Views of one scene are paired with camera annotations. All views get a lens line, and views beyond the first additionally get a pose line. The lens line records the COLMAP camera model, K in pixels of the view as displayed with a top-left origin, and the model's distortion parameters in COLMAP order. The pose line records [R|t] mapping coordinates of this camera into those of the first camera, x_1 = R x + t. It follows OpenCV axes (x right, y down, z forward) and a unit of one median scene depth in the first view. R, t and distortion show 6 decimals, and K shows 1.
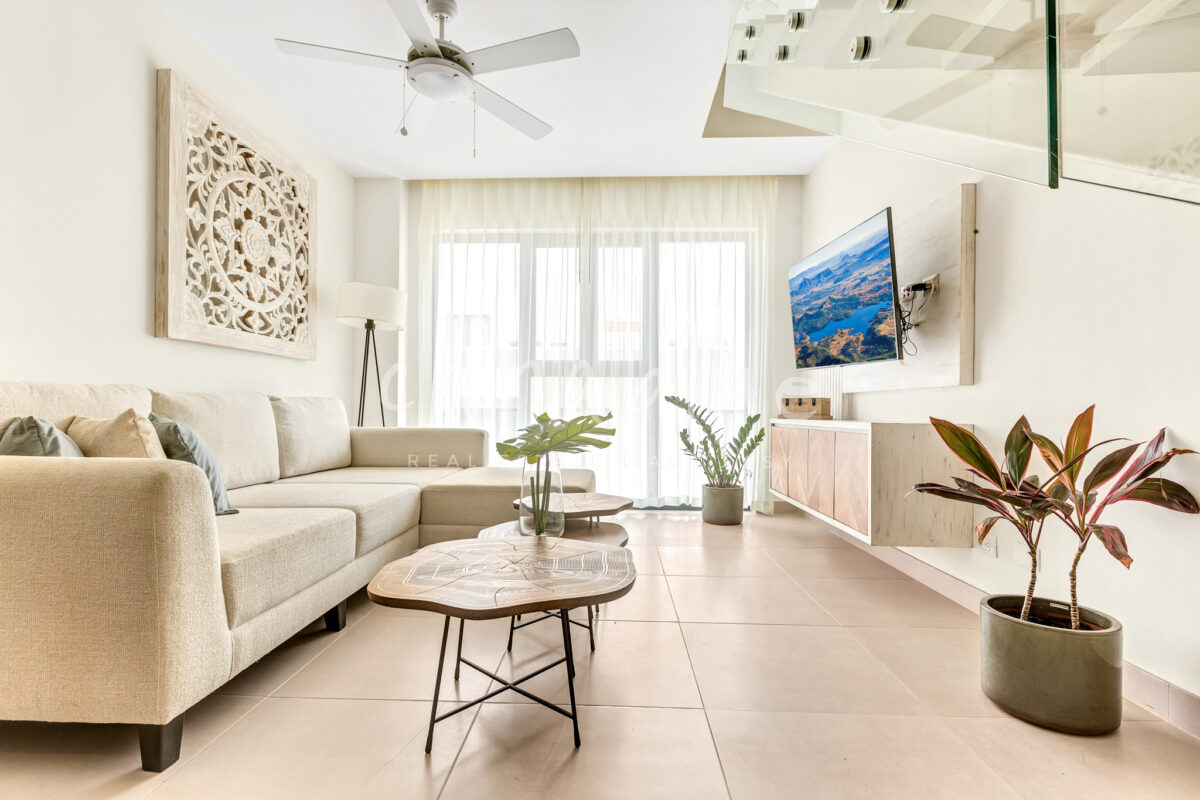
lens RADIAL K [[547.9, 0, 593.2], [0, 547.9, 412.9], [0, 0, 1]] dist [-0.000374, -0.000150]
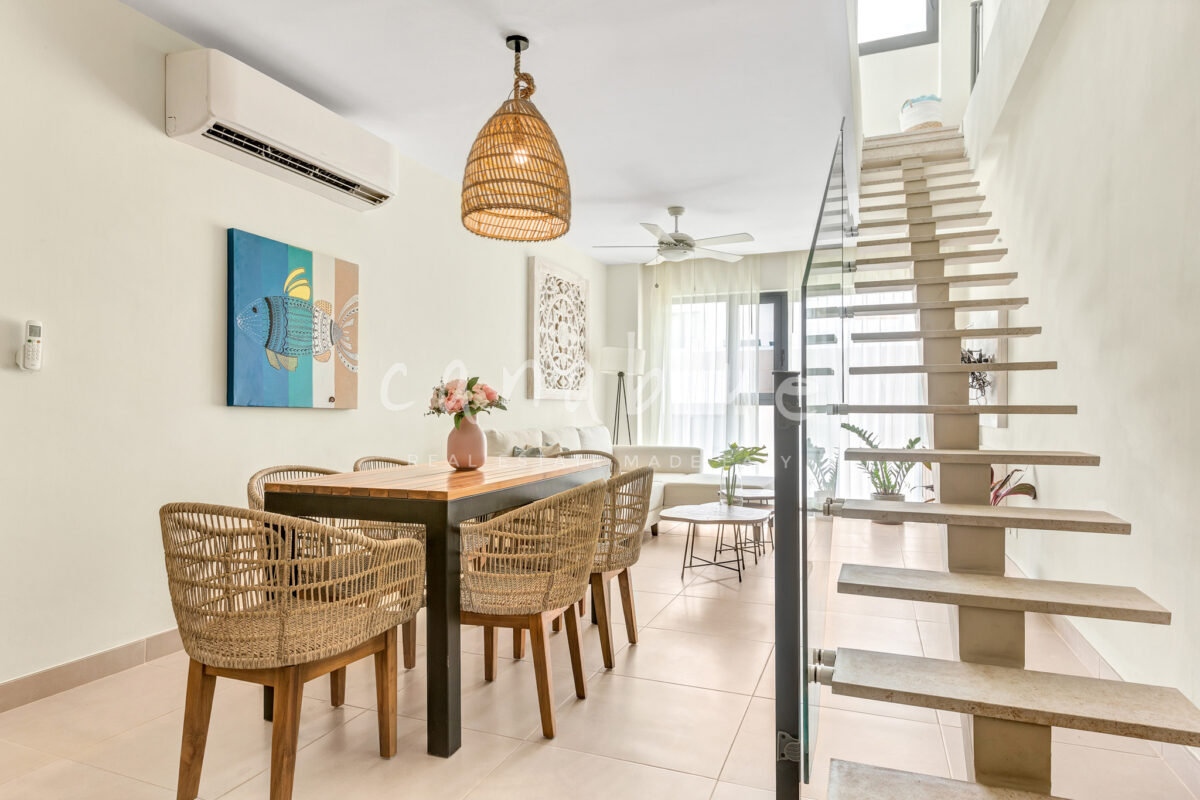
lens RADIAL K [[689.8, 0, 602.9], [0, 689.8, 412.0], [0, 0, 1]] dist [0.001060, 0.000285]
pose [[0.946277, -0.003550, -0.323338, 0.135504], [0.003158, 0.999994, -0.001739, -0.056806], [0.323342, 0.000625, 0.946282, -0.740875]]
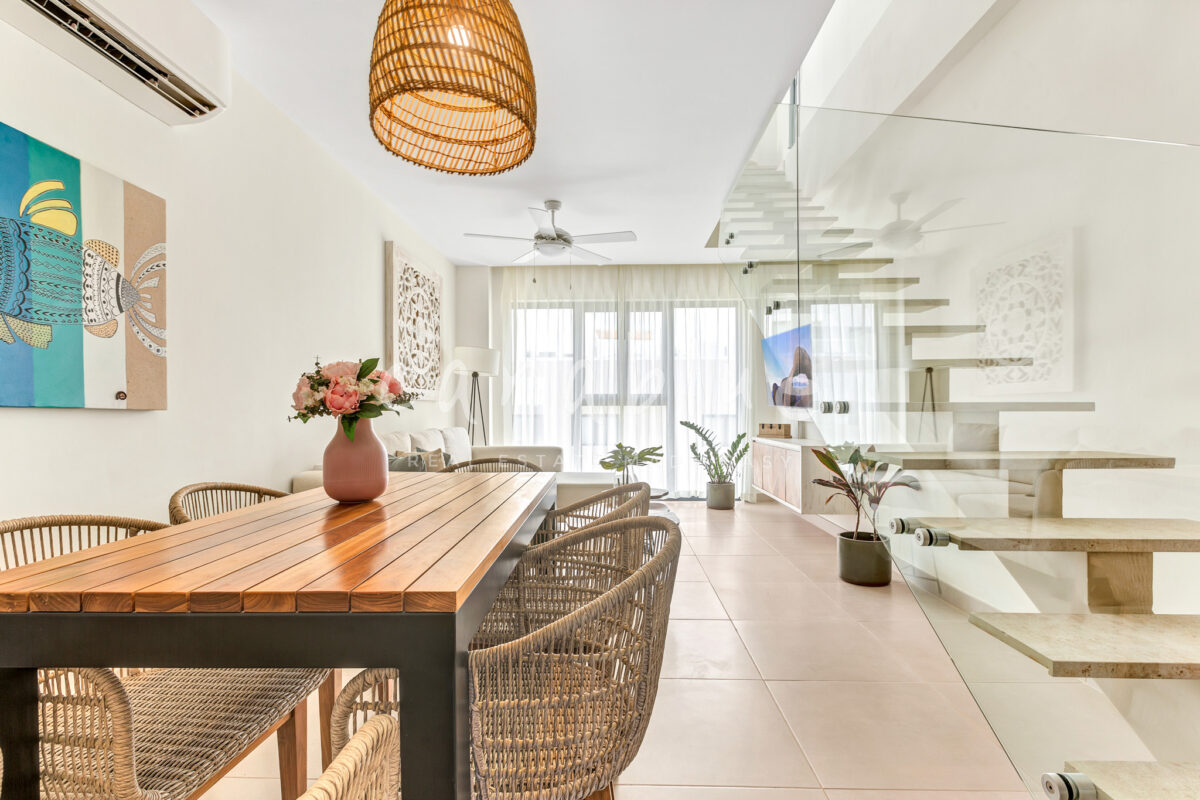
lens RADIAL K [[554.9, 0, 602.4], [0, 554.9, 420.6], [0, 0, 1]] dist [-0.001651, -0.000882]
pose [[0.999825, -0.010020, 0.015808, -0.099341], [0.009790, 0.999846, 0.014574, -0.057299], [-0.015952, -0.014416, 0.999769, -0.469258]]
